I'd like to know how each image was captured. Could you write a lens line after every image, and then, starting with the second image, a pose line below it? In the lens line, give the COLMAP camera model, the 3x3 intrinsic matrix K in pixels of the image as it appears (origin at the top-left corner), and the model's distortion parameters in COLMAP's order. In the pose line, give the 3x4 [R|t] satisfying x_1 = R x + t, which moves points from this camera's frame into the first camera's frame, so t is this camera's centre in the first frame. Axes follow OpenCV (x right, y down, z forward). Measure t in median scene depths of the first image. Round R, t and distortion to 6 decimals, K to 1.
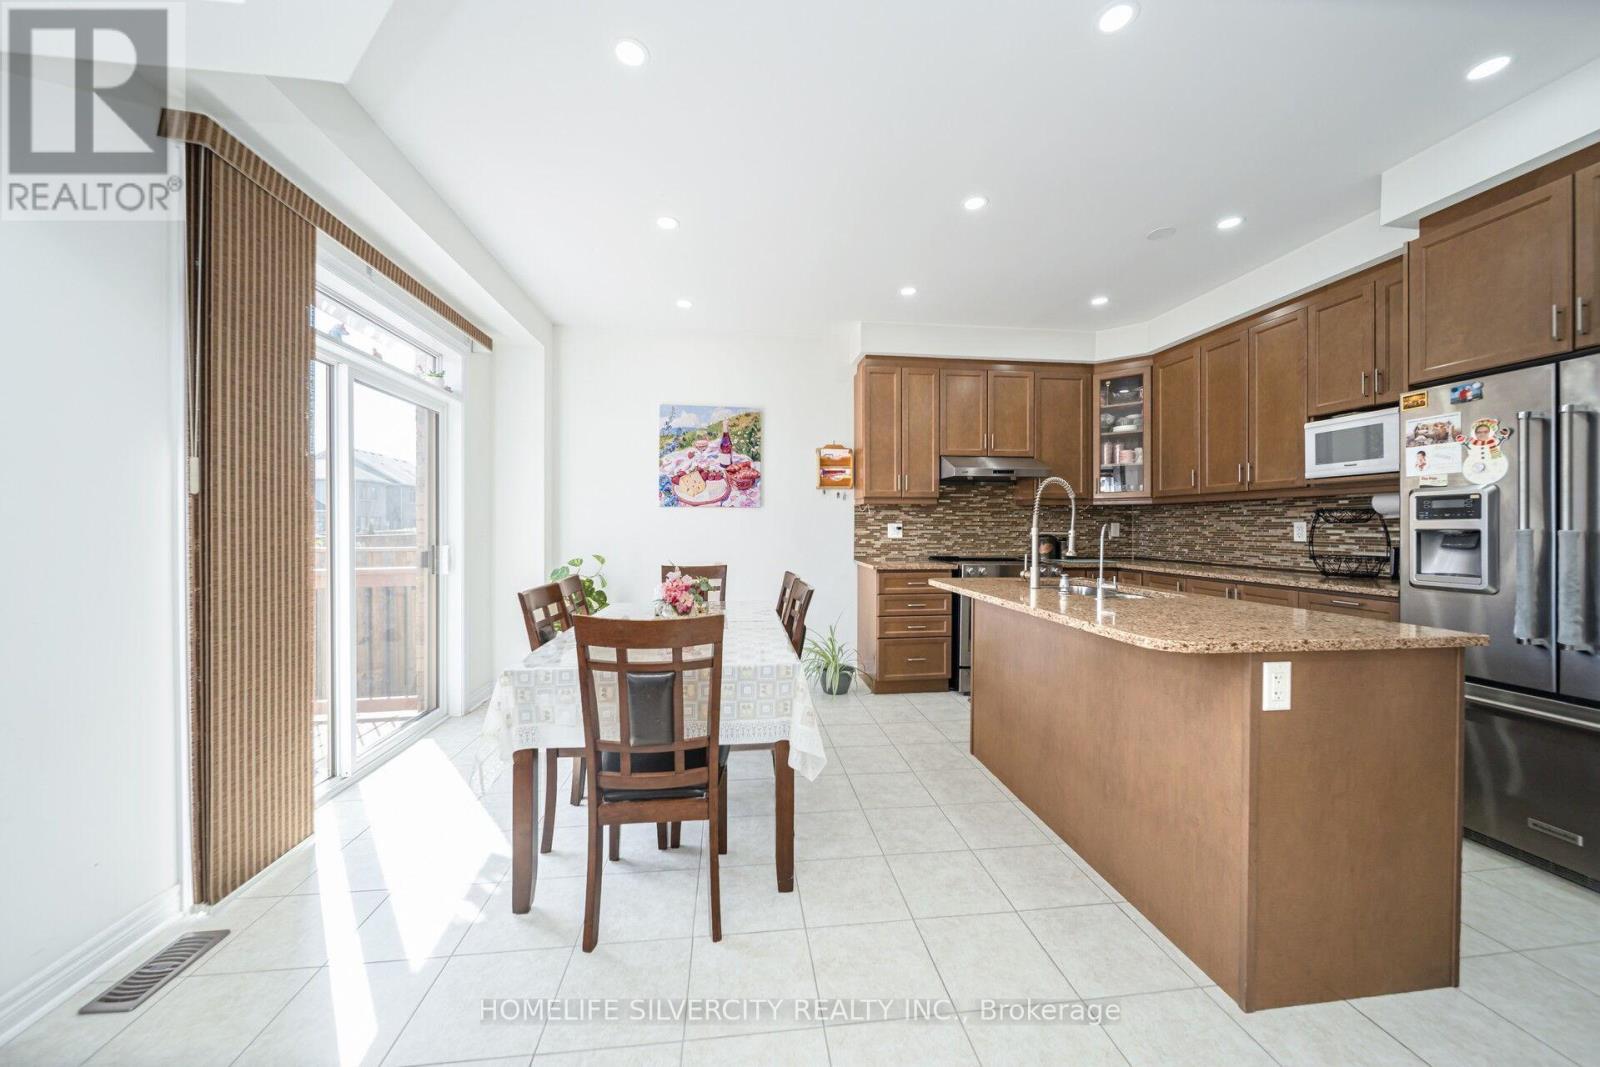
lens RADIAL K [[575.8, 0, 787.8], [0, 575.8, 527.6], [0, 0, 1]] dist [0.002424, -0.000449]
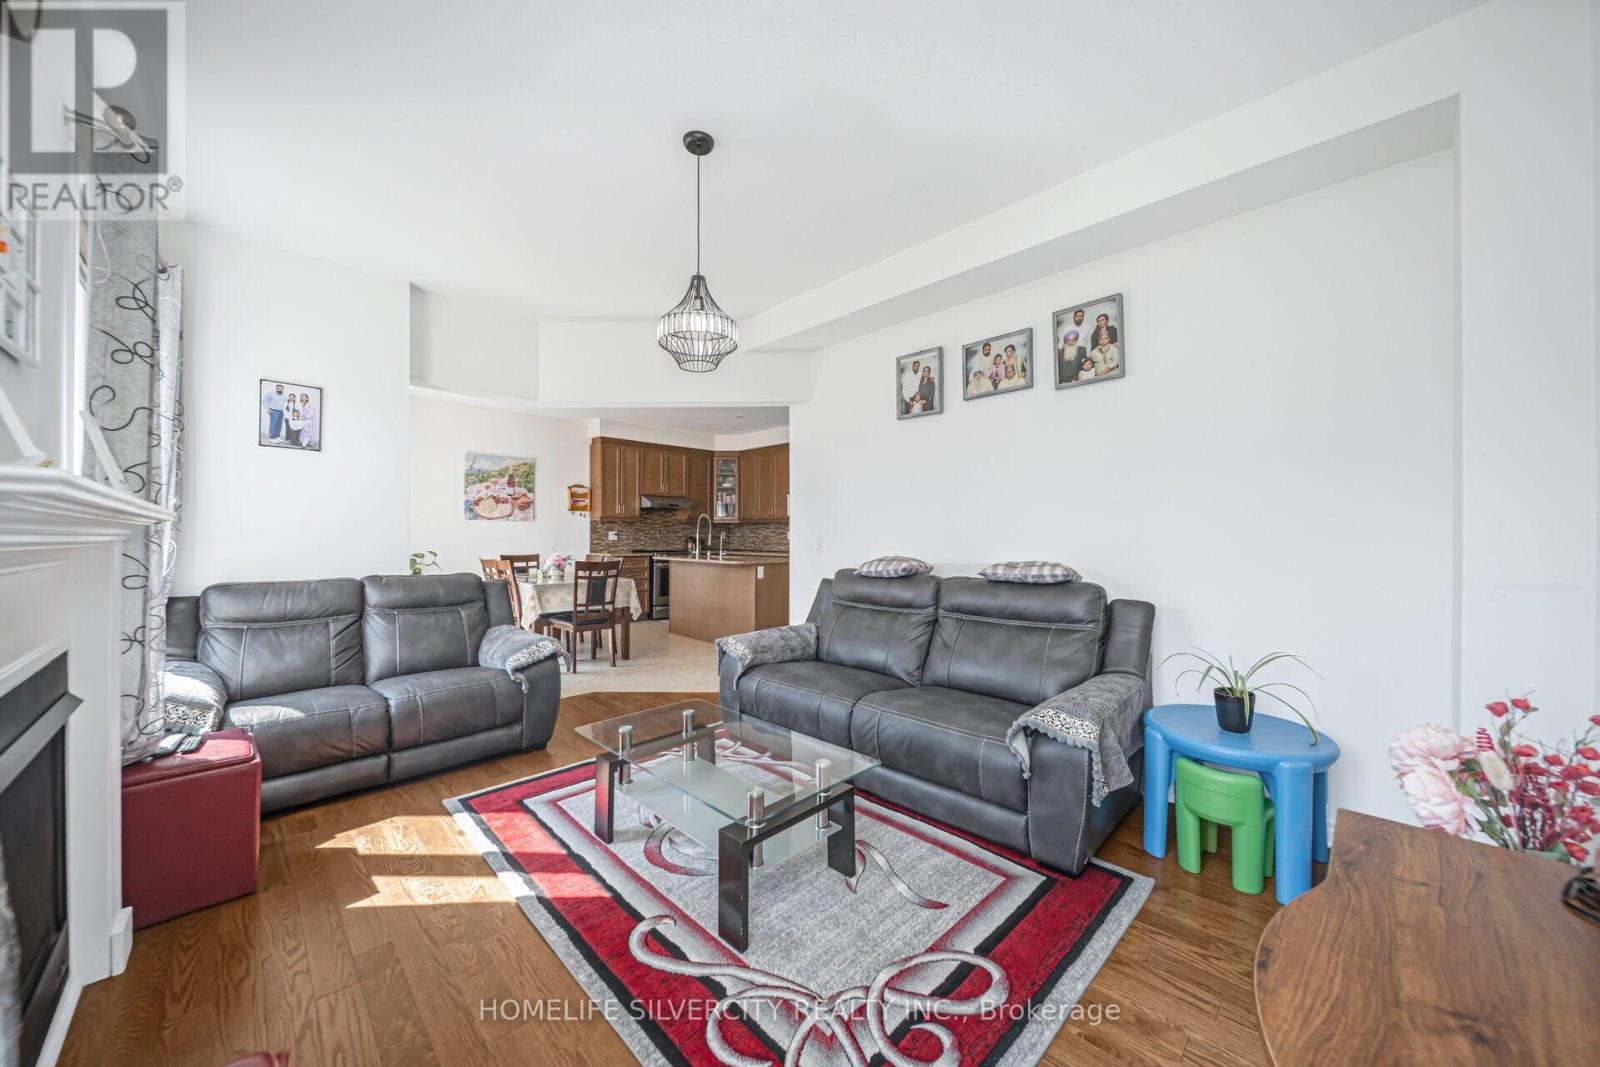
lens RADIAL K [[575.8, 0, 793.4], [0, 575.8, 537.7], [0, 0, 1]] dist [0.002424, -0.000449]
pose [[0.798443, -0.001796, 0.602068, -0.446599], [-0.001201, 0.999989, 0.004576, 0.003260], [-0.602070, -0.004377, 0.798432, -0.751475]]
